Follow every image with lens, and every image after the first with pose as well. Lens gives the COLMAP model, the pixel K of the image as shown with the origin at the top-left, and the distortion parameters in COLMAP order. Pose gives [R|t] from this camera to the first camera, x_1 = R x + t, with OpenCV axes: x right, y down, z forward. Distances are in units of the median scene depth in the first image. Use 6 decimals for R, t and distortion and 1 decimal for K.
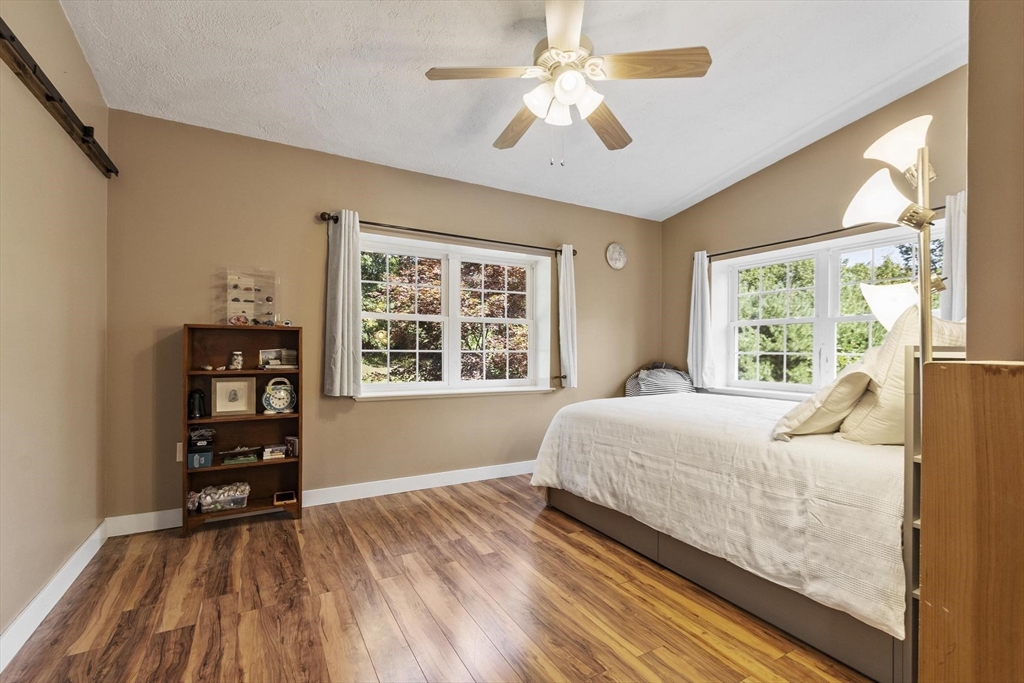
lens RADIAL K [[445.9, 0, 508.7], [0, 445.9, 347.5], [0, 0, 1]] dist [0.000921, -0.001760]
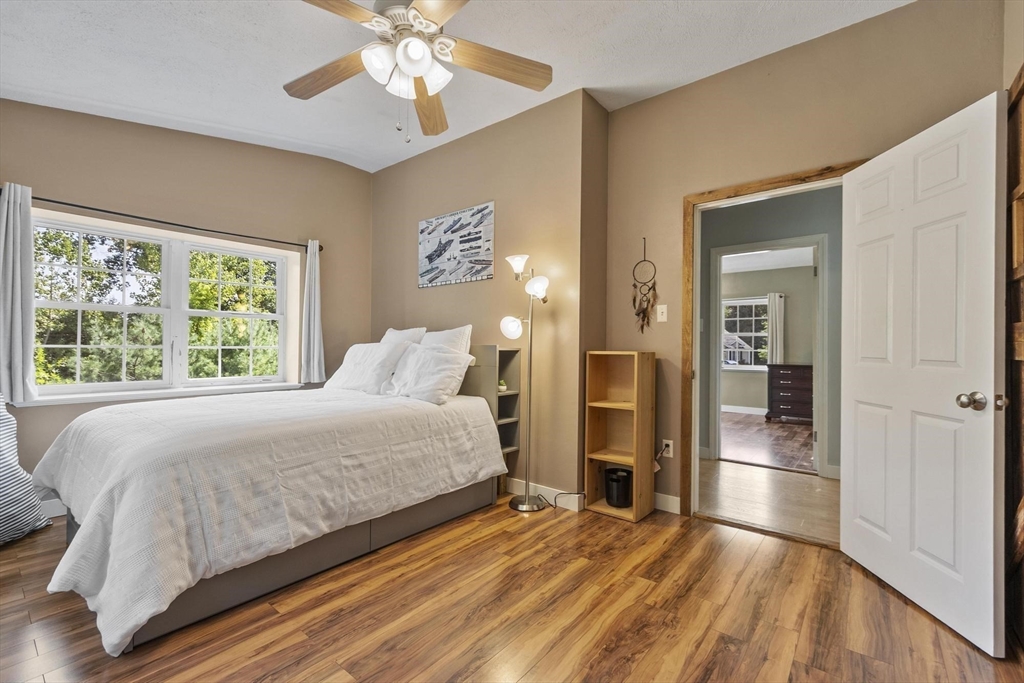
lens RADIAL K [[445.9, 0, 509.2], [0, 445.9, 341.2], [0, 0, 1]] dist [0.000921, -0.001760]
pose [[-0.369041, 0.001786, 0.929411, -0.795754], [-0.016960, 0.999819, -0.008656, -0.003760], [-0.929258, -0.018957, -0.368944, 1.155452]]
